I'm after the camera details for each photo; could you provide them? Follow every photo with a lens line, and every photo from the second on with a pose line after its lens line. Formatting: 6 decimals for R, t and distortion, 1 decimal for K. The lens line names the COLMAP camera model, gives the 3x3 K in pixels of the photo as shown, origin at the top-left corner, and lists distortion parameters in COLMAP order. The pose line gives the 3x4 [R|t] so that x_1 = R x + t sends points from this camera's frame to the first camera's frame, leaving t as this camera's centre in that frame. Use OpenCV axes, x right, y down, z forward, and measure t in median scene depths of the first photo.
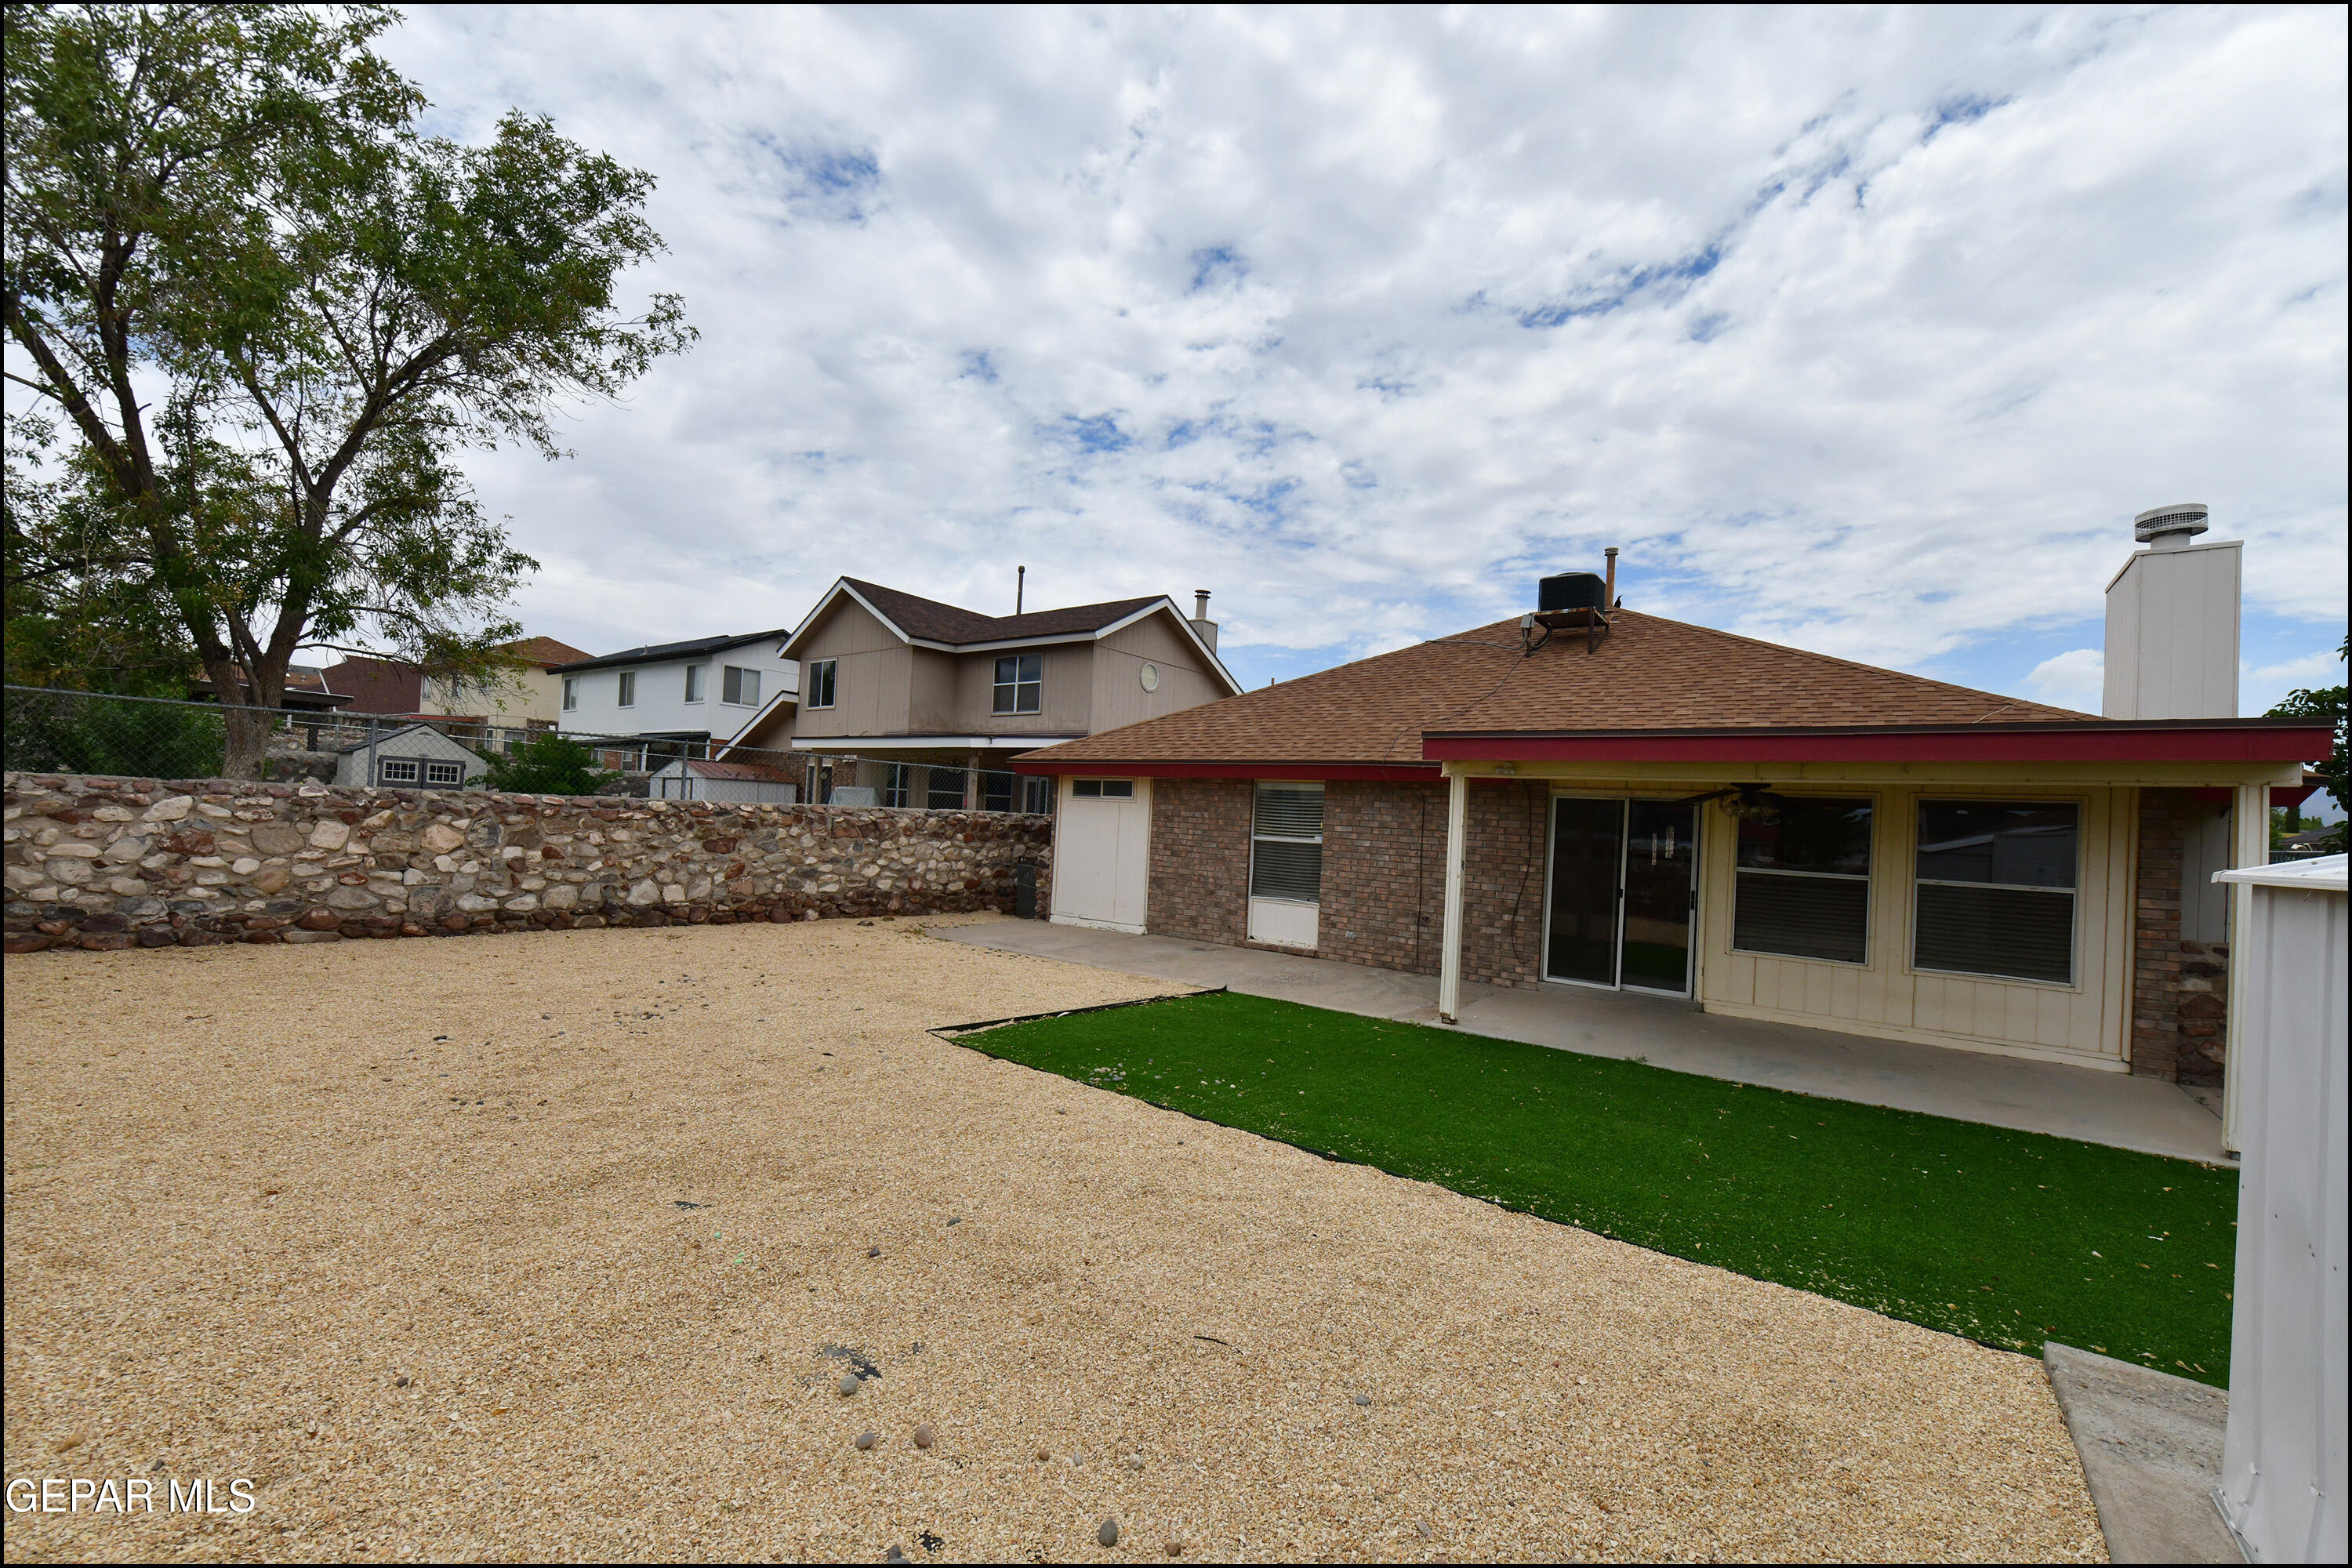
lens RADIAL K [[935.8, 0, 1188.0], [0, 935.8, 802.9], [0, 0, 1]] dist [-0.009241, -0.000217]
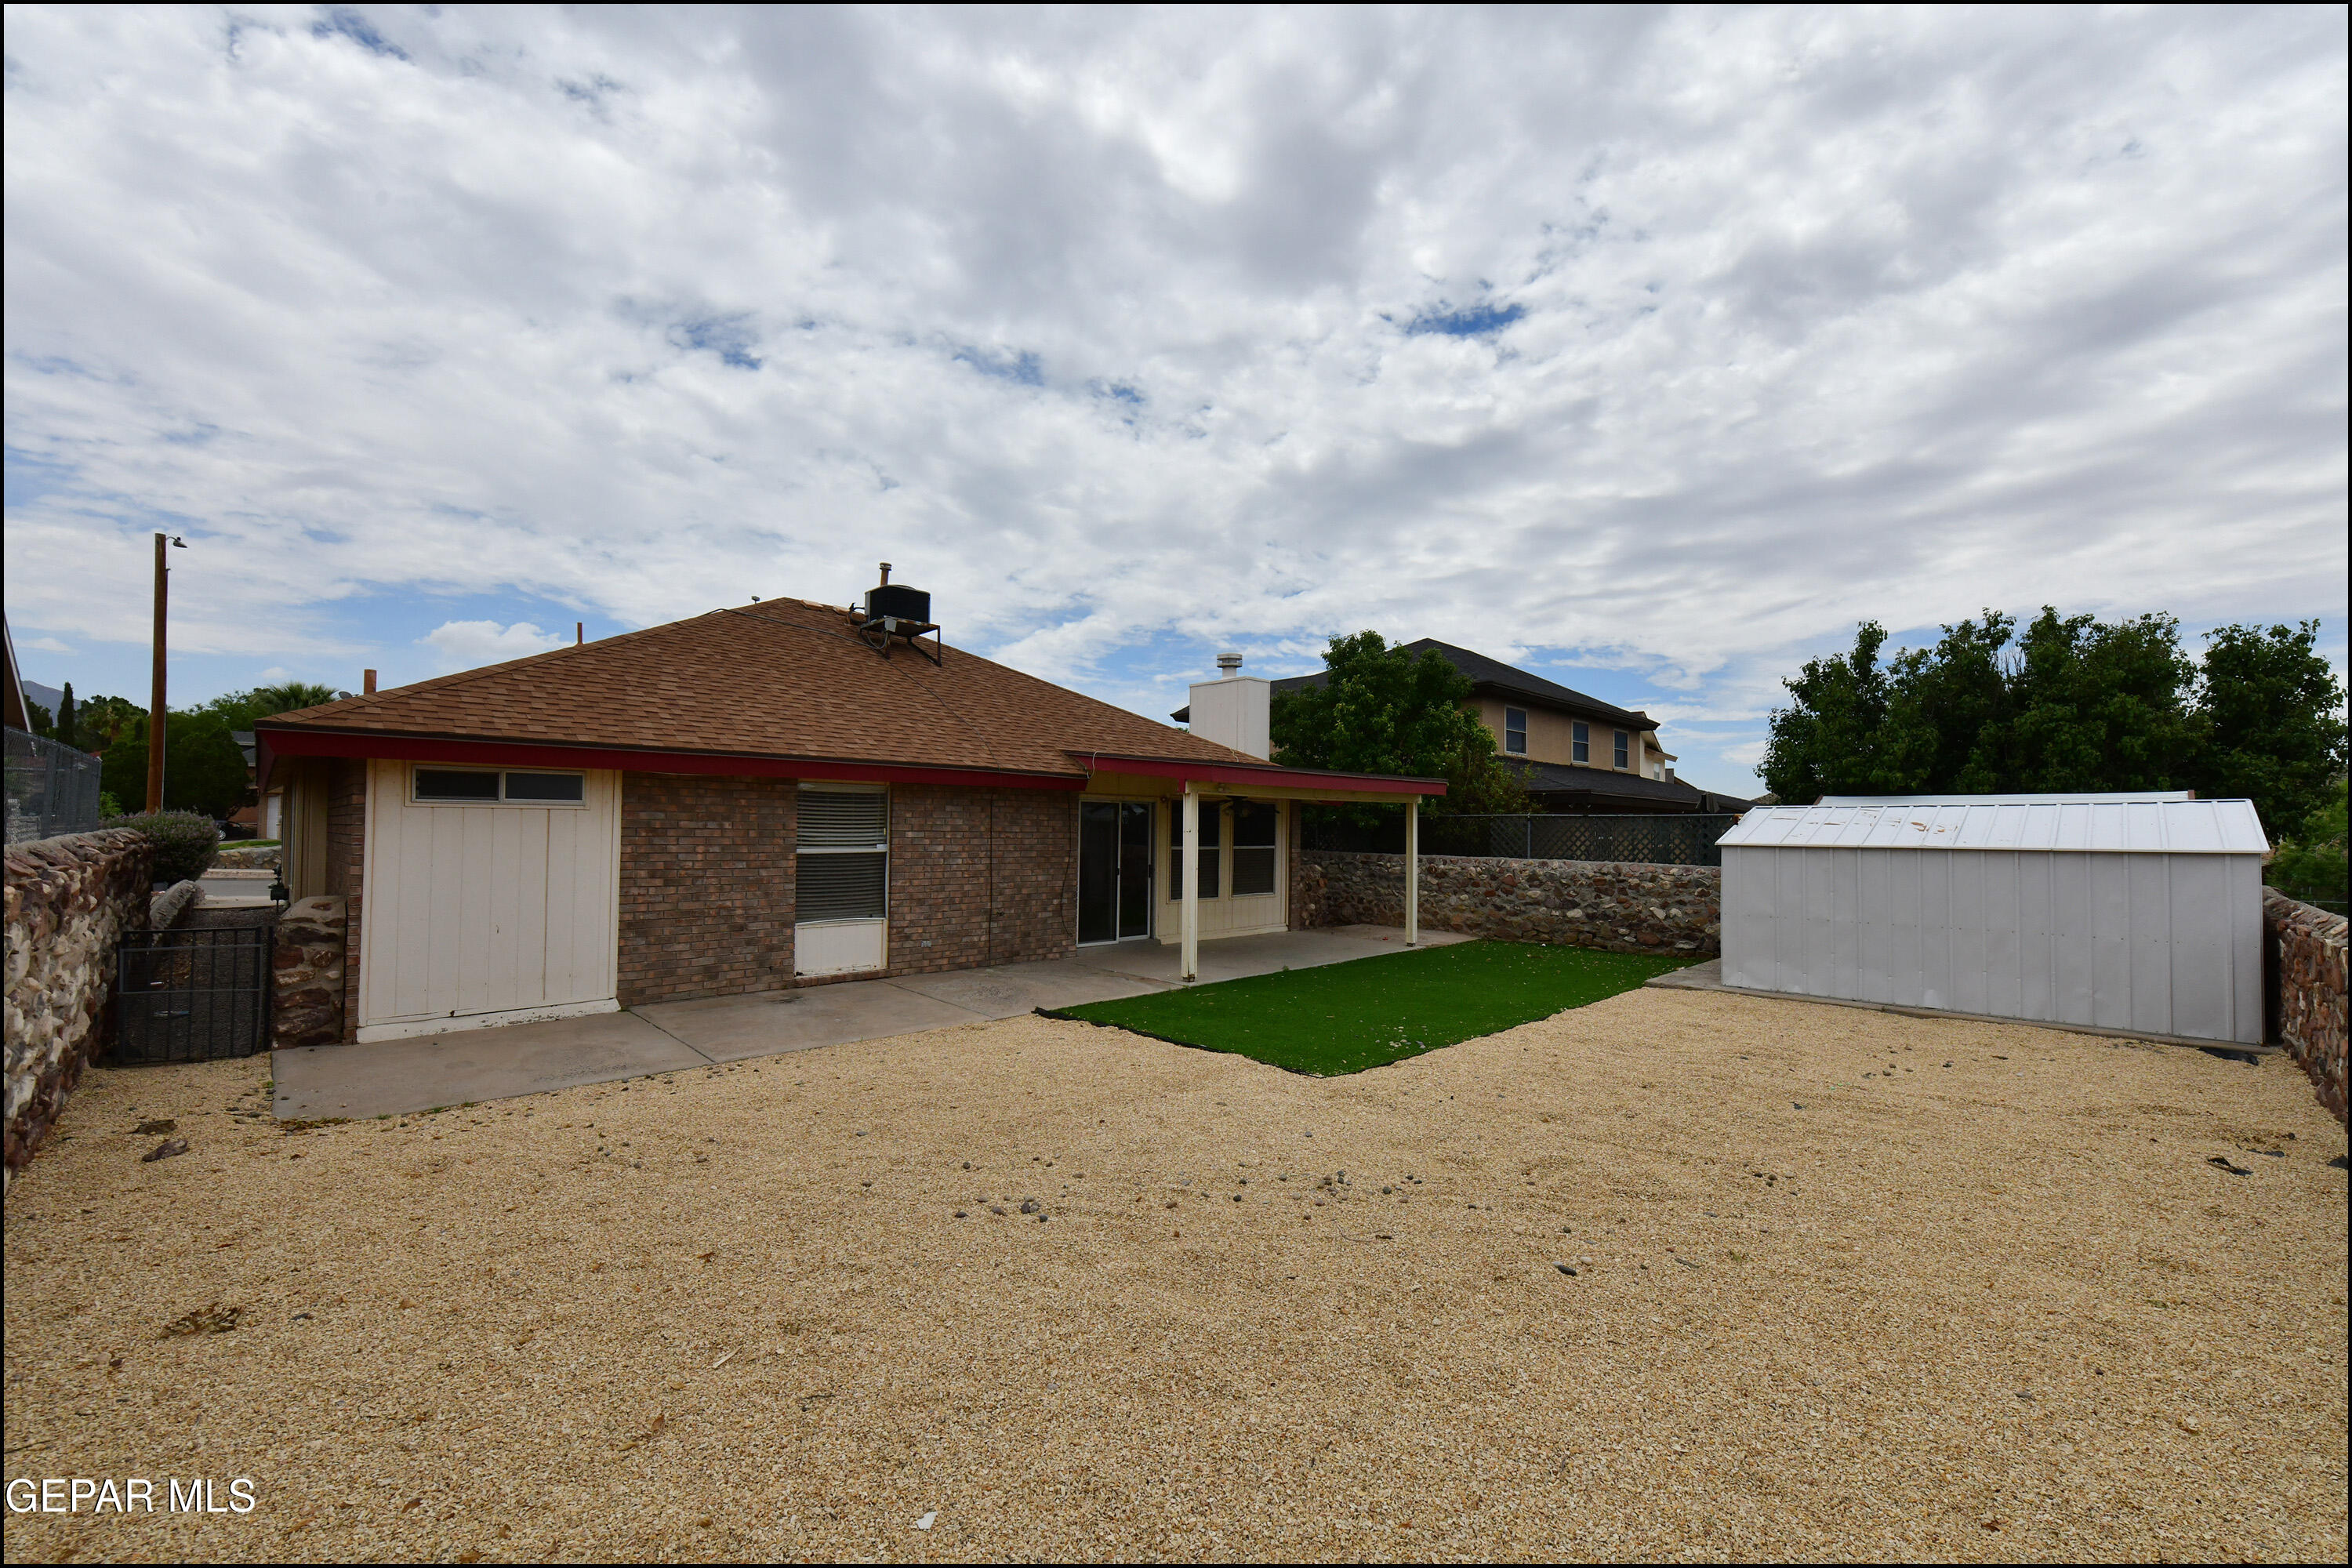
lens RADIAL K [[935.8, 0, 1187.3], [0, 935.8, 795.6], [0, 0, 1]] dist [-0.009241, -0.000217]
pose [[0.142431, -0.017868, 0.989643, -0.671165], [-0.022530, 0.999519, 0.021289, -0.034974], [-0.989548, -0.025328, 0.141960, 0.545773]]
